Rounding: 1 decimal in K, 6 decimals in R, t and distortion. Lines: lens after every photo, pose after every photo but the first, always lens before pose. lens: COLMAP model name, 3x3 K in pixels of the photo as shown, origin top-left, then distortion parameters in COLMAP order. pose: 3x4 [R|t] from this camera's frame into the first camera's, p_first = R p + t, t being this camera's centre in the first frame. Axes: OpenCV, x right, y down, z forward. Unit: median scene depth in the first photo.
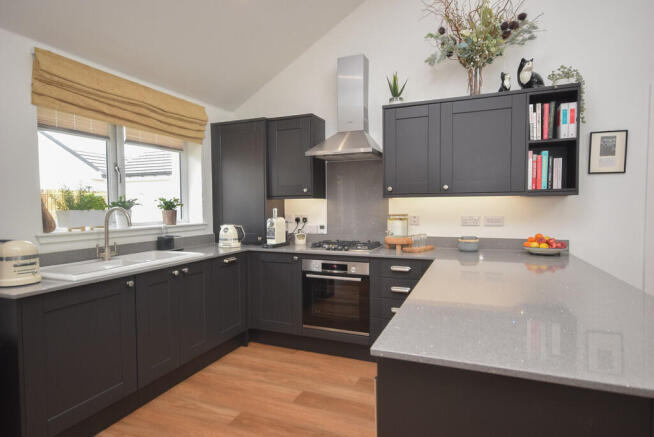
lens RADIAL K [[372.5, 0, 327.2], [0, 372.5, 219.9], [0, 0, 1]] dist [0.019890, 0.002410]
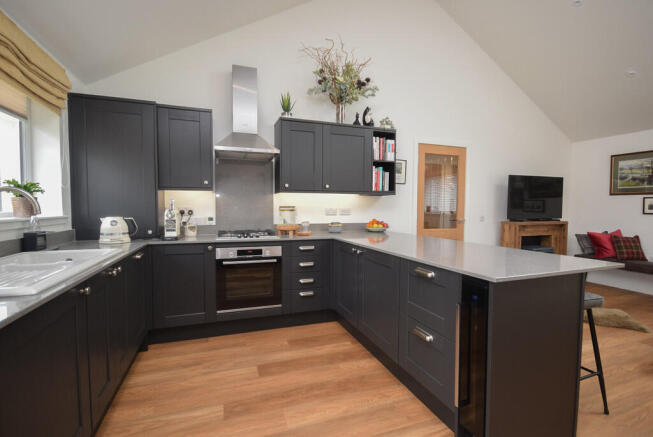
lens RADIAL K [[297.7, 0, 326.0], [0, 297.7, 220.3], [0, 0, 1]] dist [0.004214, 0.000112]
pose [[0.740074, -0.019658, 0.672238, -0.413431], [0.017490, 0.999797, 0.009982, 0.025571], [-0.672298, 0.004370, 0.740268, 0.187607]]
